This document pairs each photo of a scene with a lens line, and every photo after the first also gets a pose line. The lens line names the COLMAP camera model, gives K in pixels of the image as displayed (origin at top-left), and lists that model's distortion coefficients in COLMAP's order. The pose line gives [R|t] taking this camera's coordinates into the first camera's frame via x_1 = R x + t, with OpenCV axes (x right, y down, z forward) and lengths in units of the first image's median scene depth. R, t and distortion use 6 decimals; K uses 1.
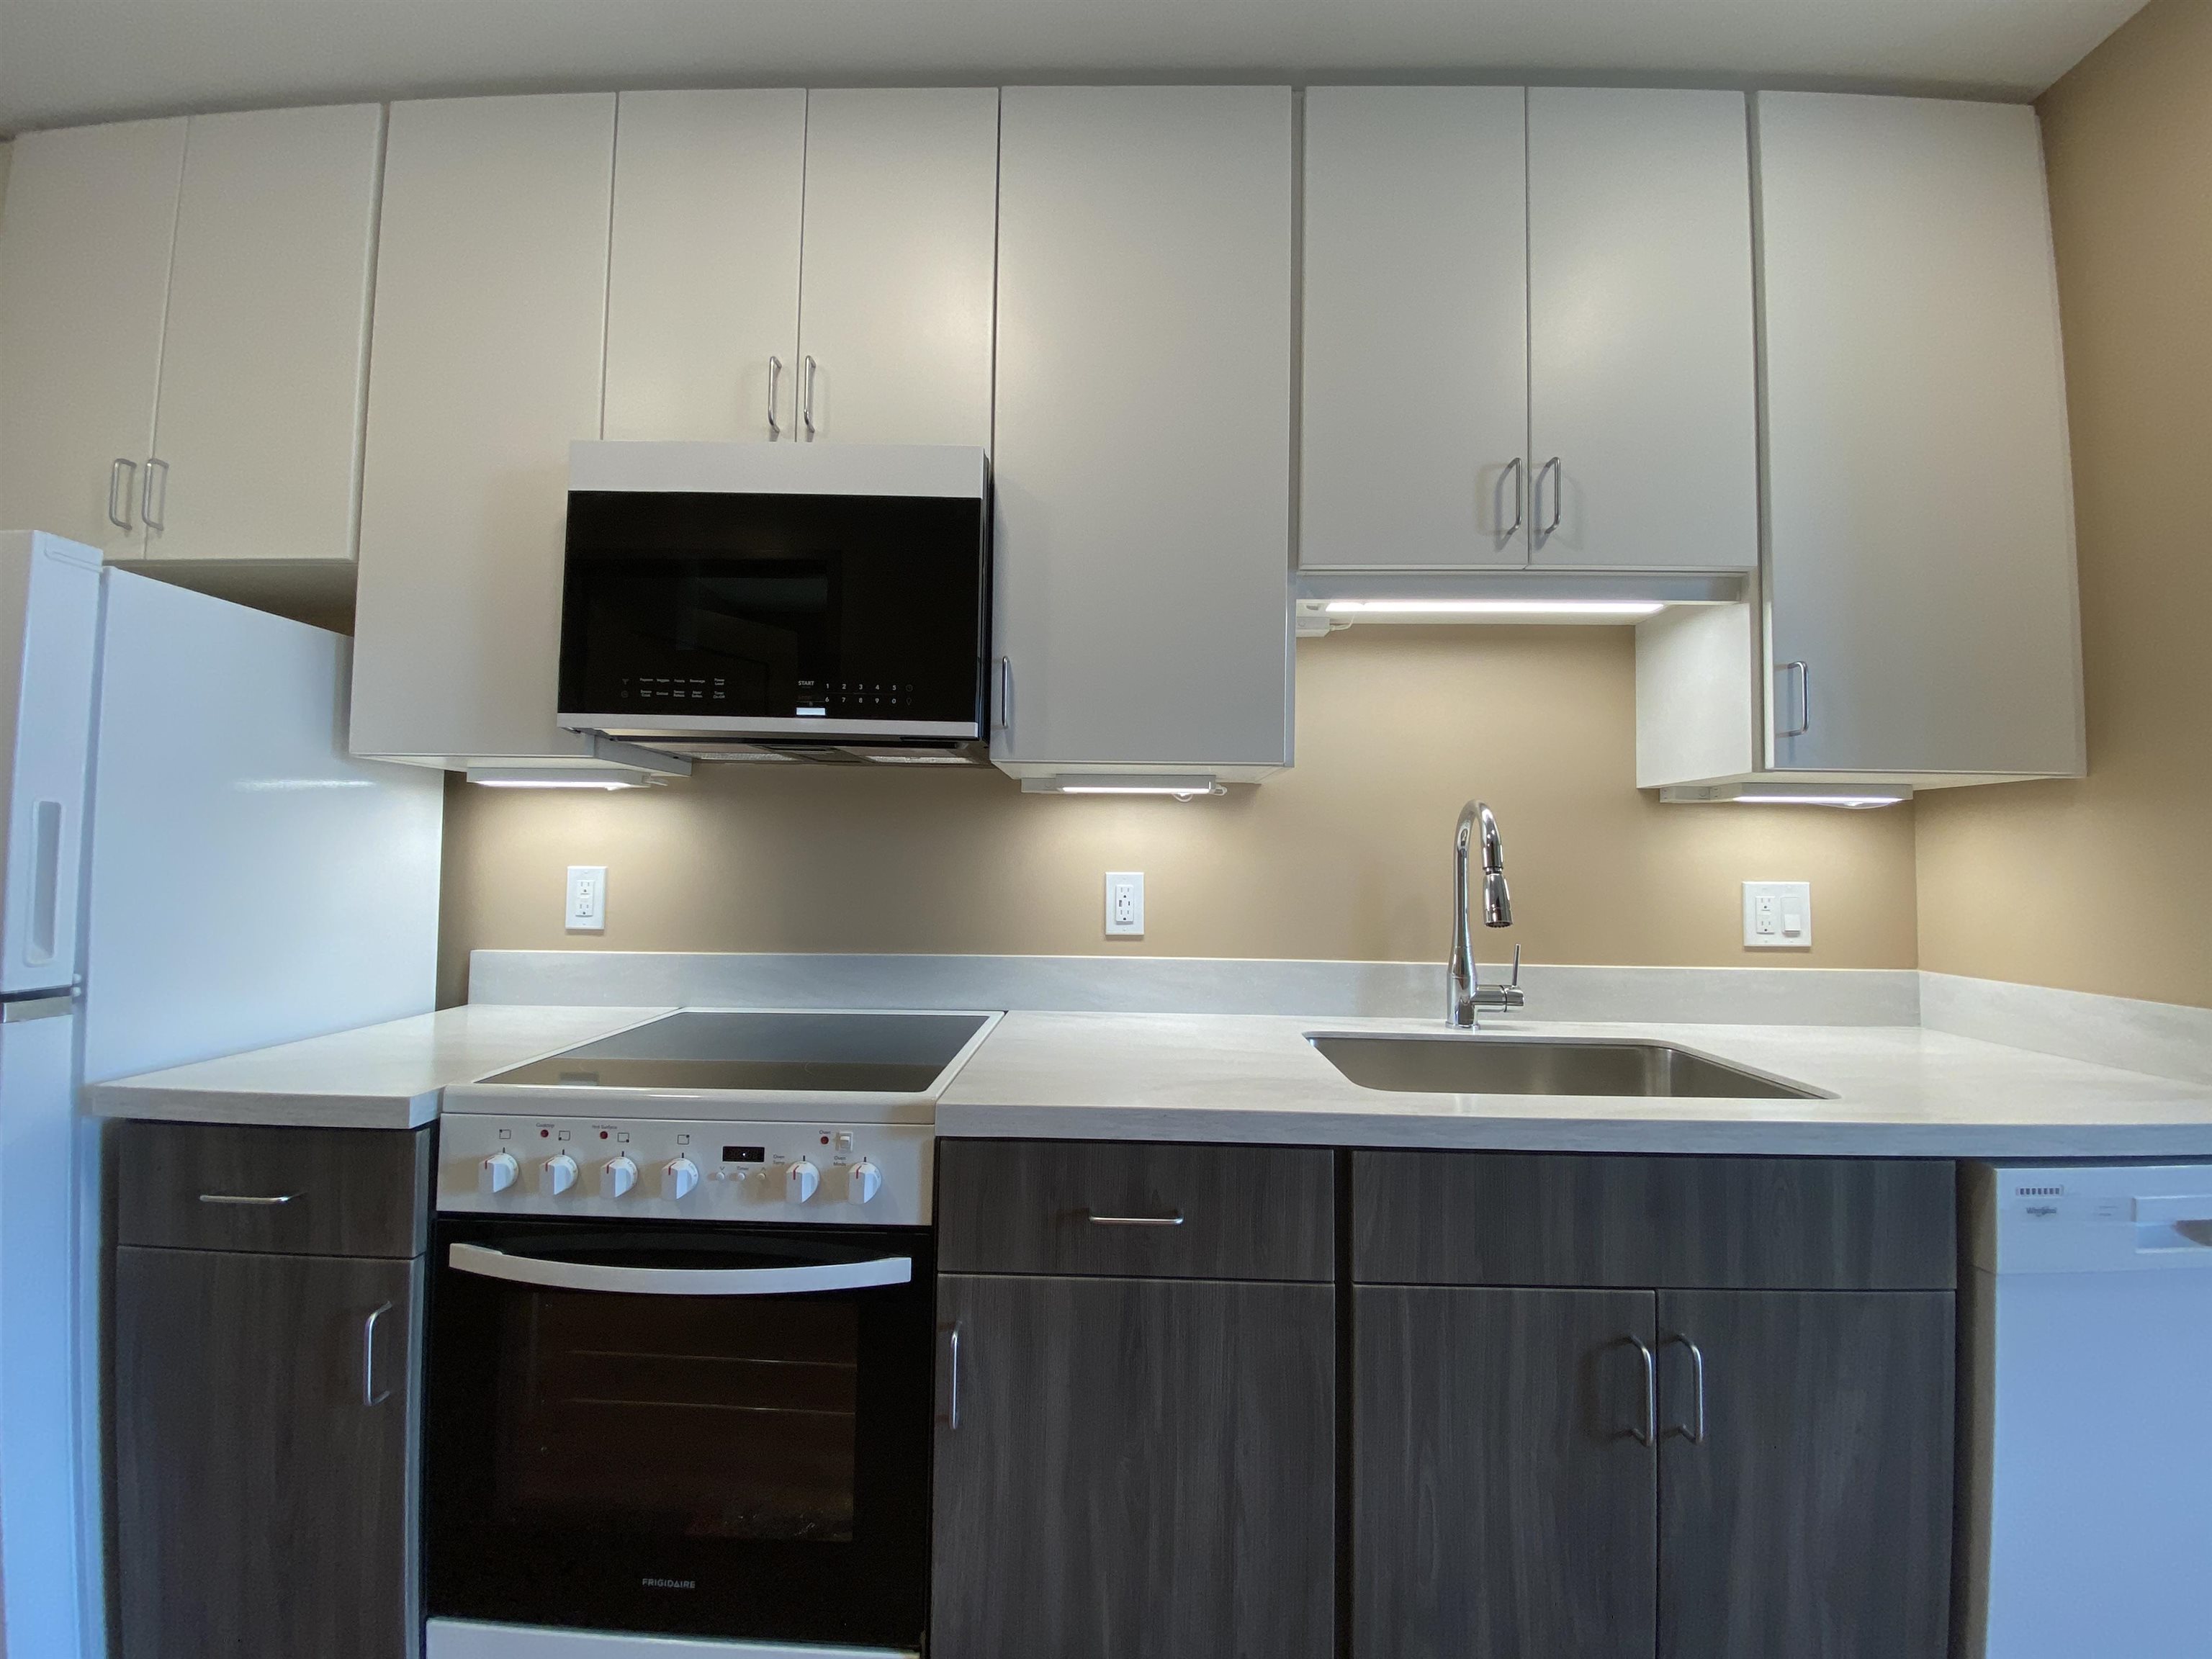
lens RADIAL K [[899.0, 0, 1100.8], [0, 899.0, 820.9], [0, 0, 1]] dist [0.023051, -0.021780]
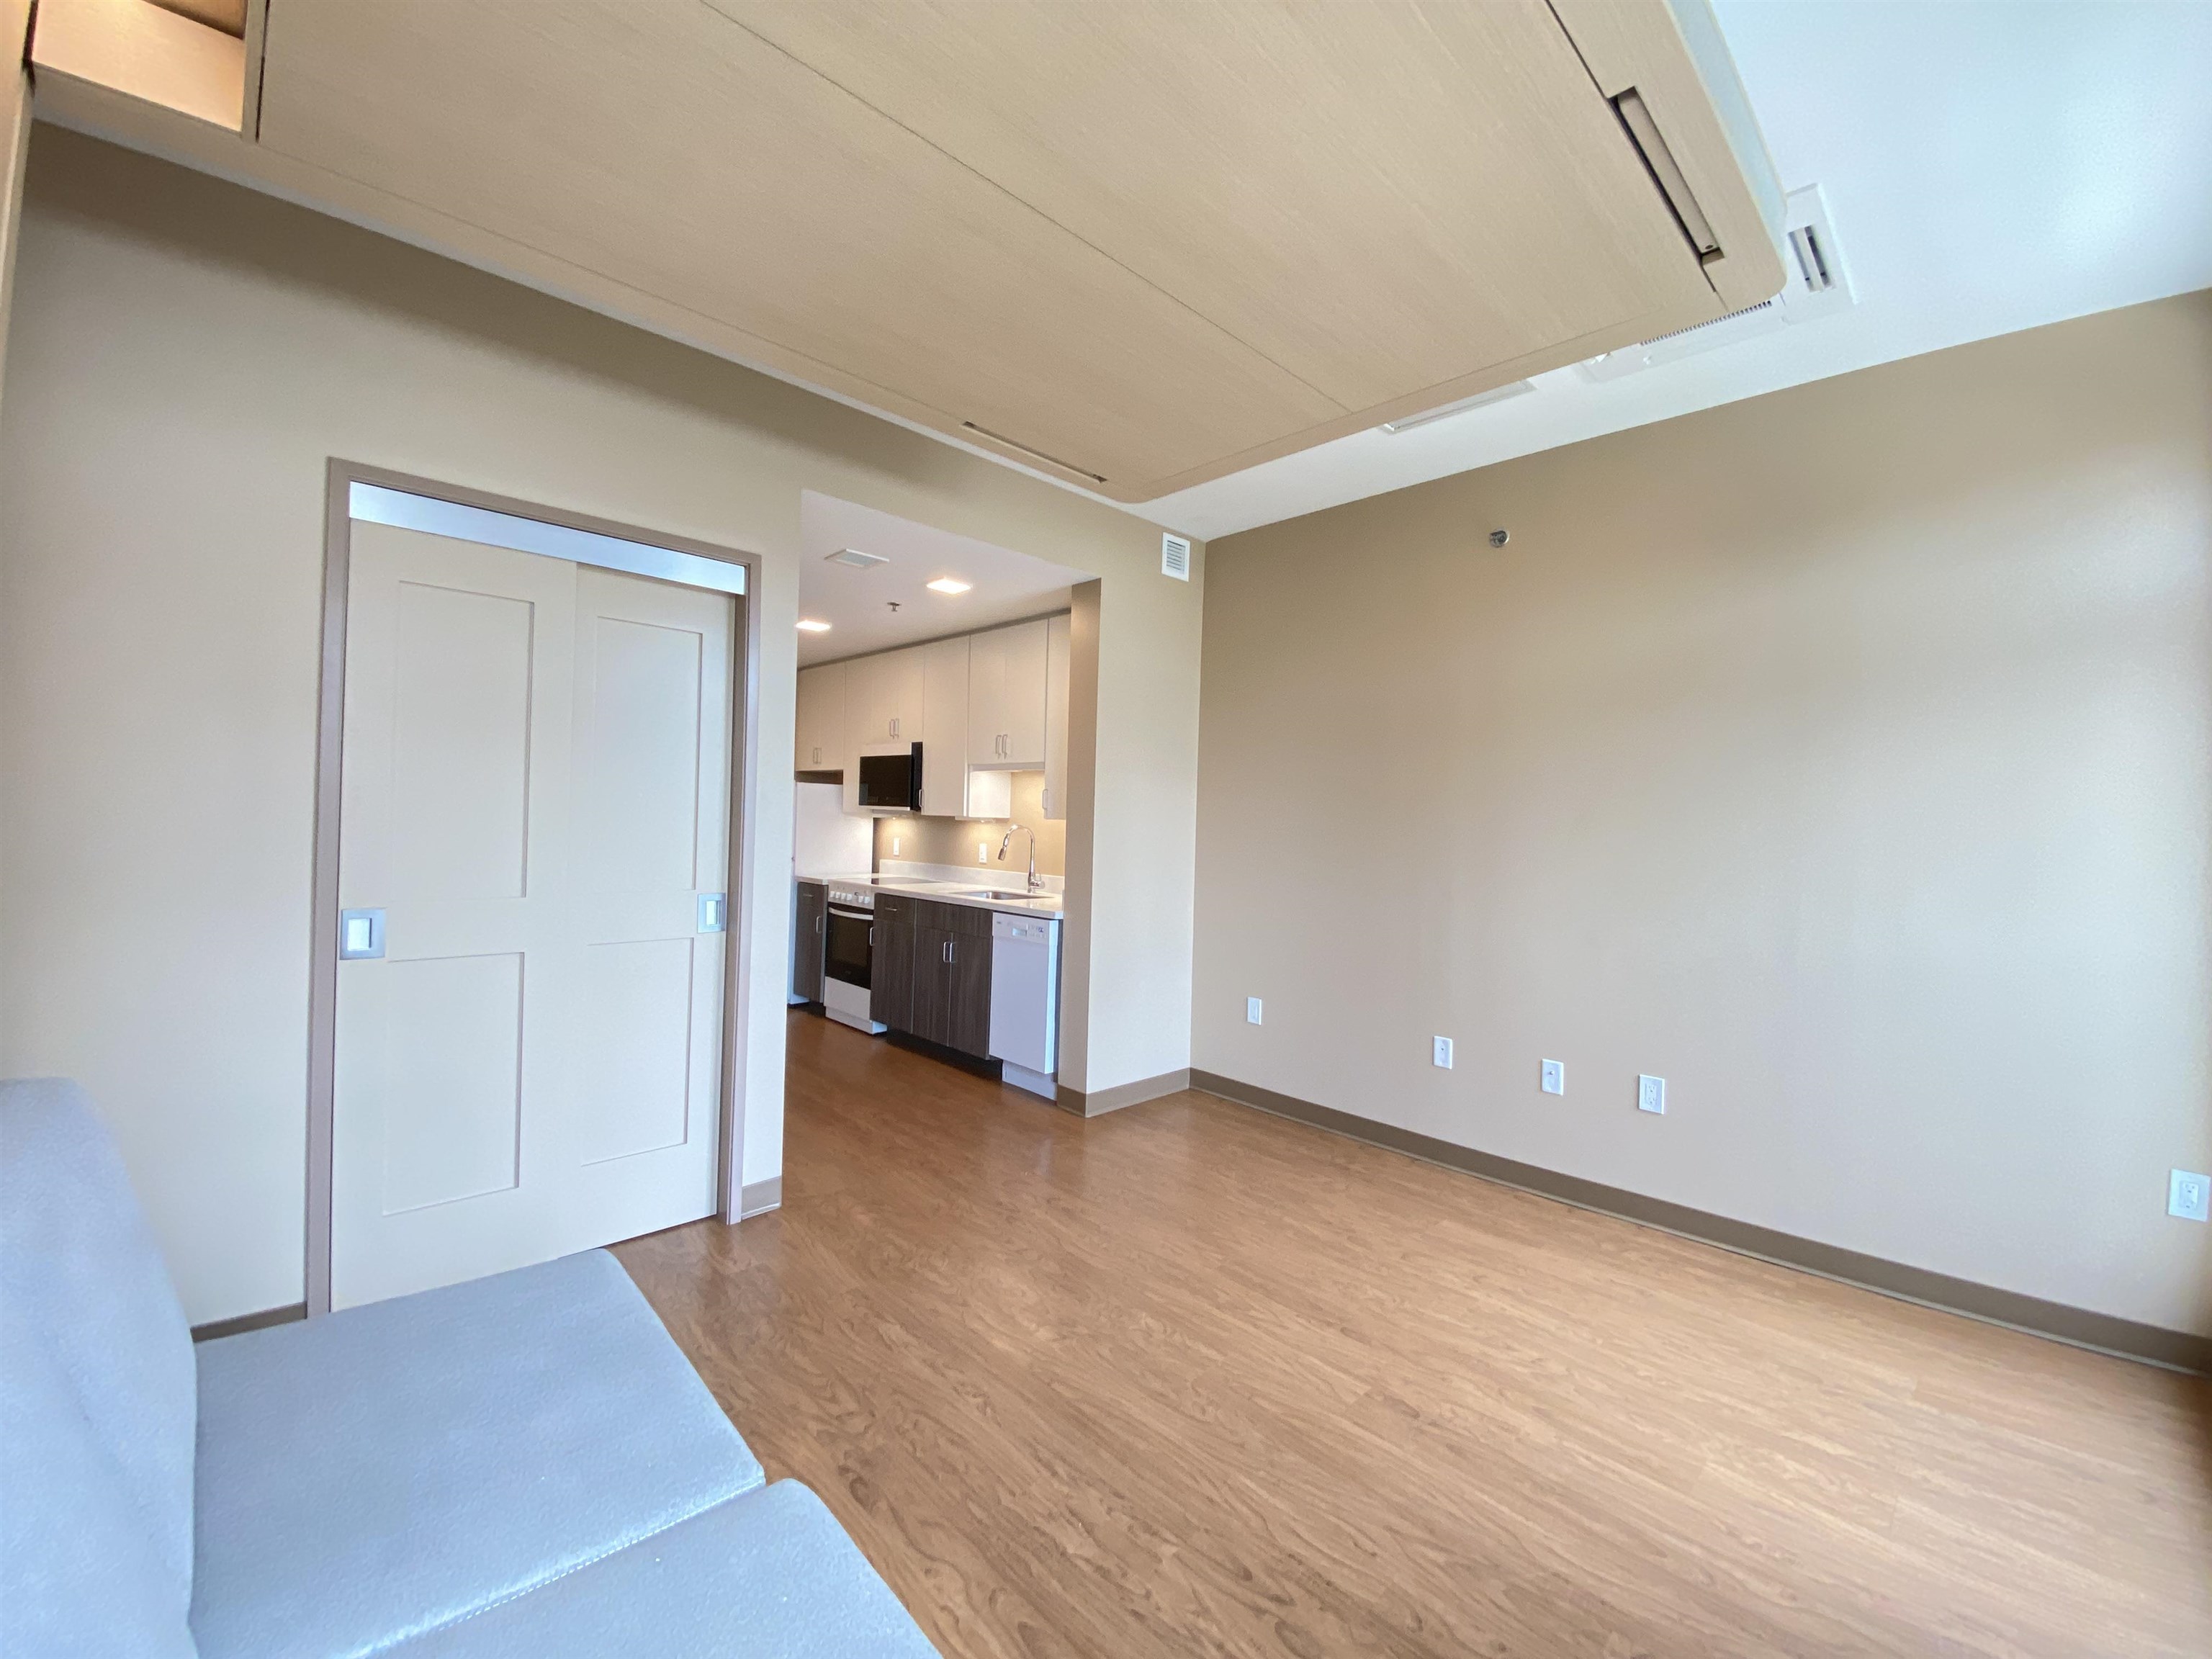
lens RADIAL K [[899.0, 0, 1100.8], [0, 899.0, 820.9], [0, 0, 1]] dist [0.023051, -0.021780]
pose [[0.709673, 0.006786, -0.704498, 3.378136], [0.007663, 0.999820, 0.017349, -0.104872], [0.704489, -0.017711, 0.709494, -1.338392]]
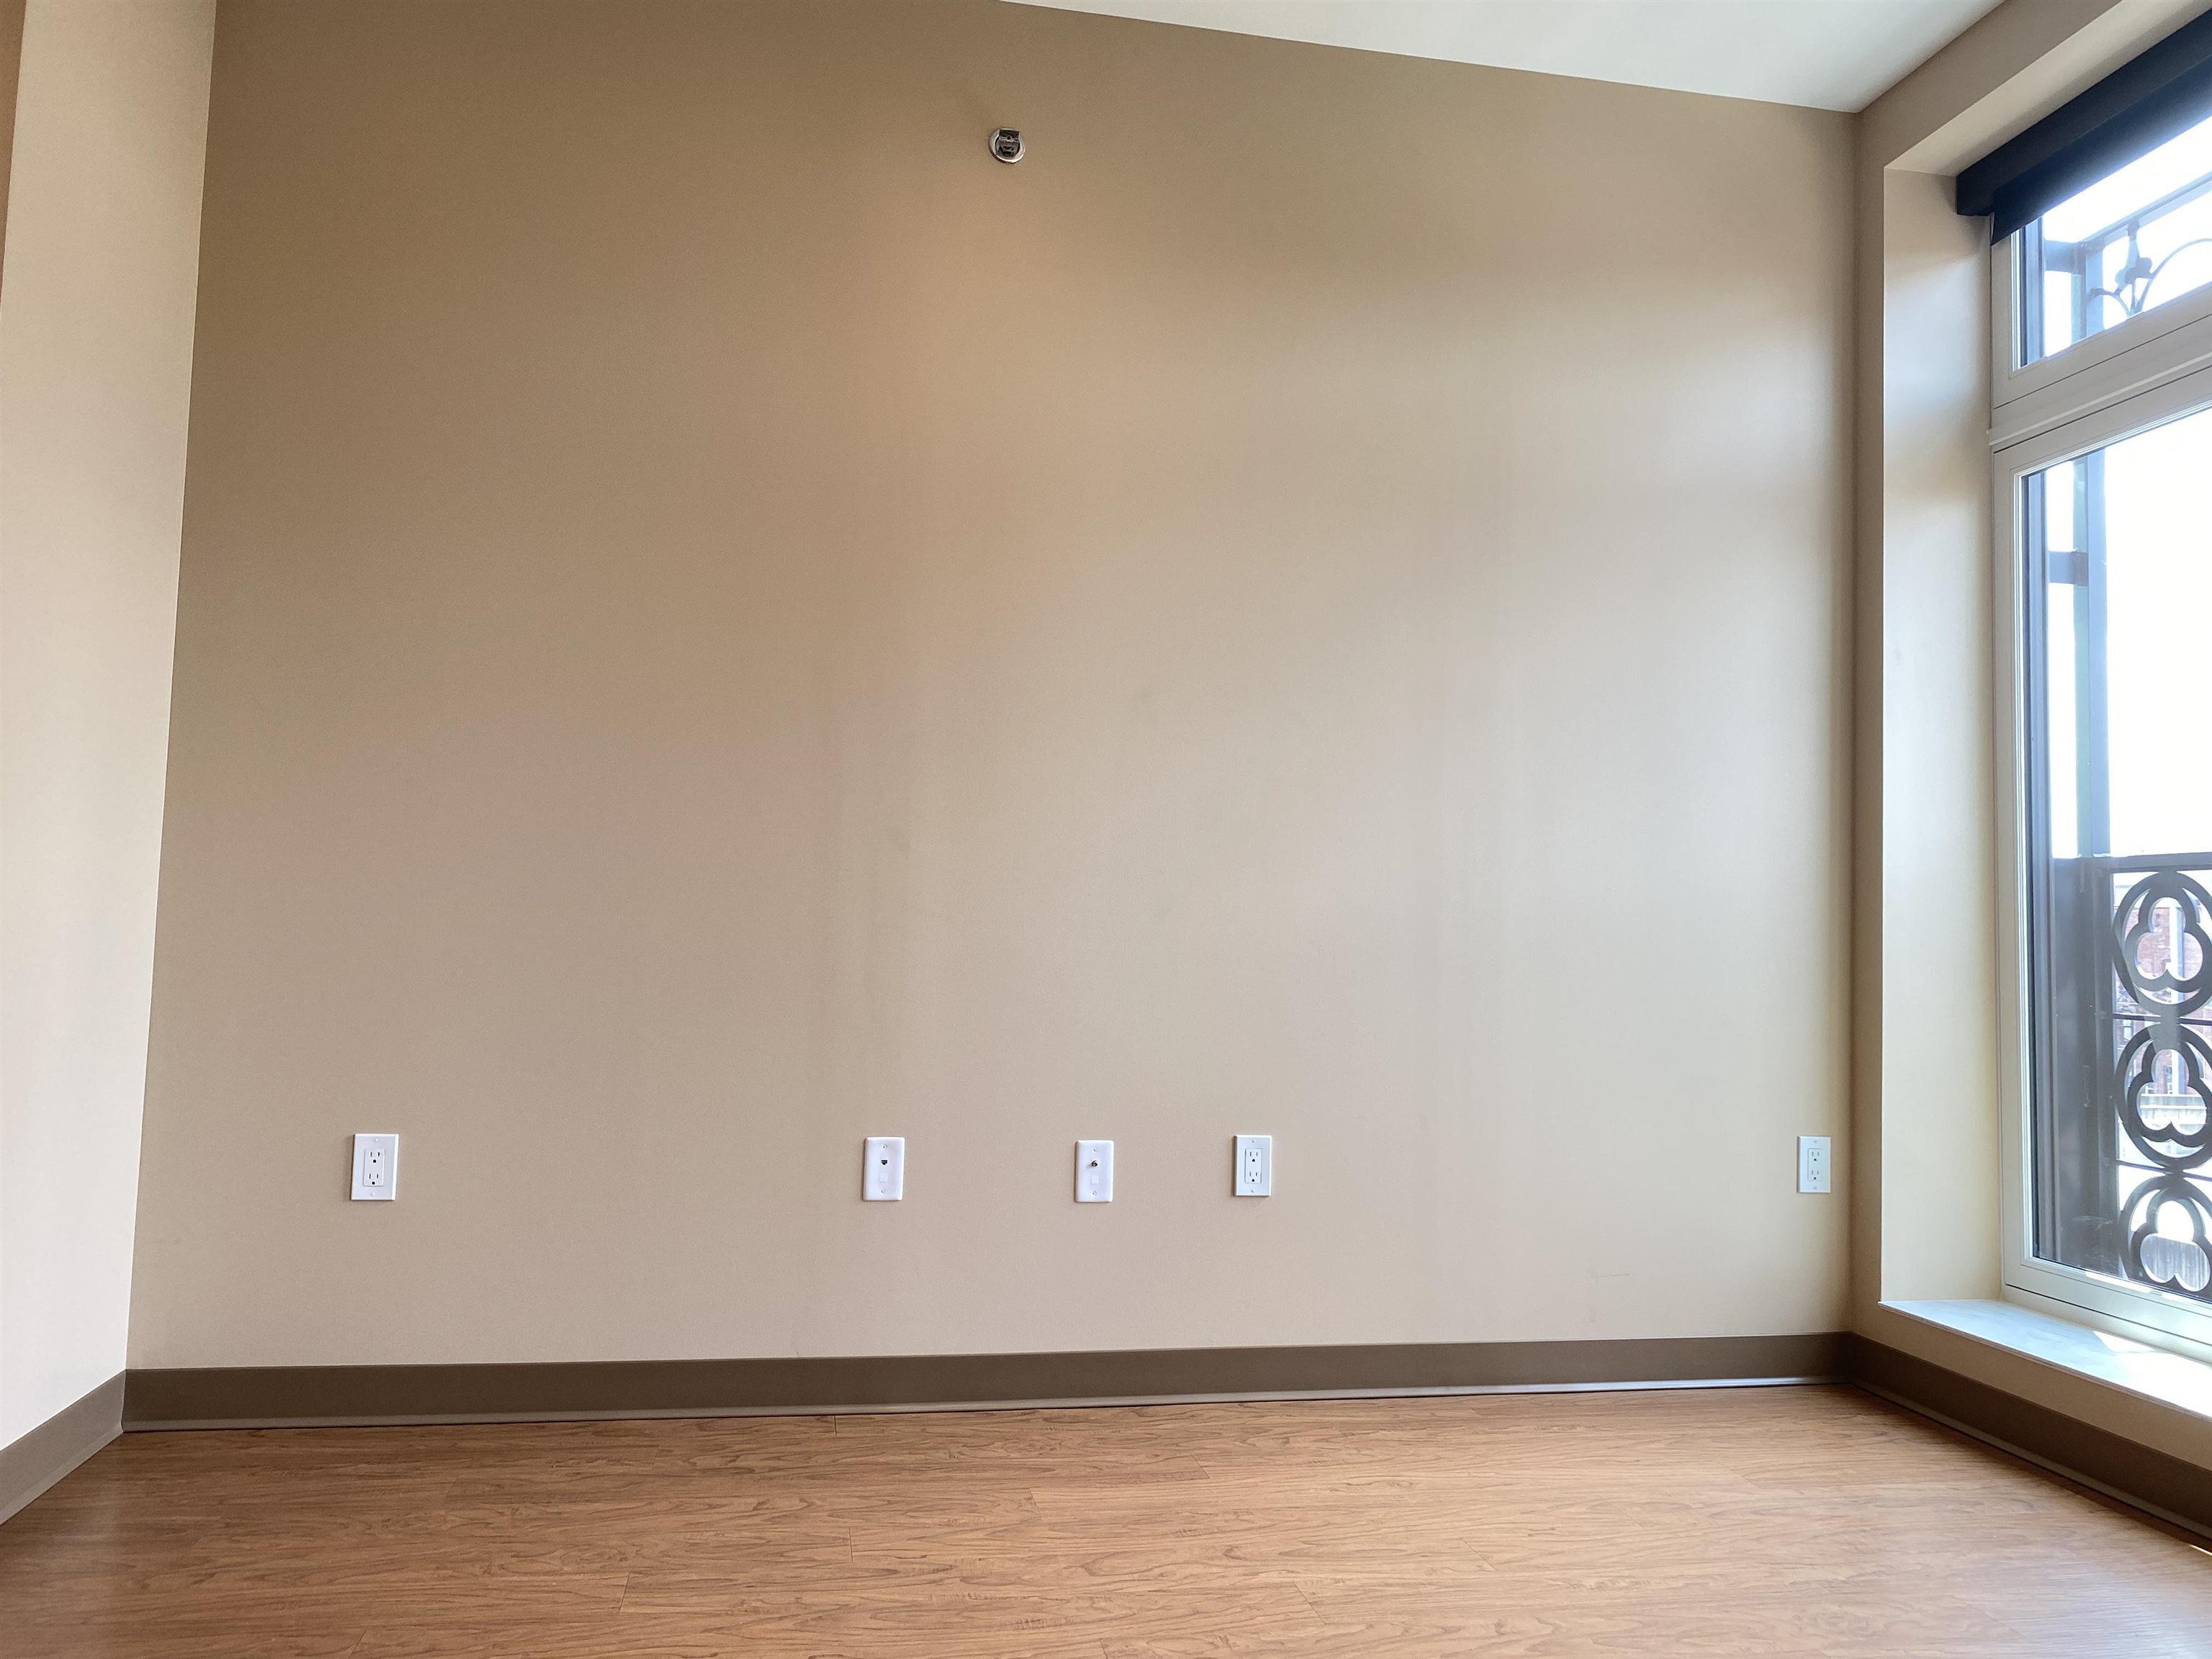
lens RADIAL K [[1704.7, 0, 1130.2], [0, 1704.7, 817.7], [0, 0, 1]] dist [0.035427, -0.003254]
pose [[0.975697, 0.034695, 0.216361, 1.970898], [-0.028088, 0.999043, -0.033538, 0.226367], [-0.217317, 0.026646, 0.975737, -1.162446]]
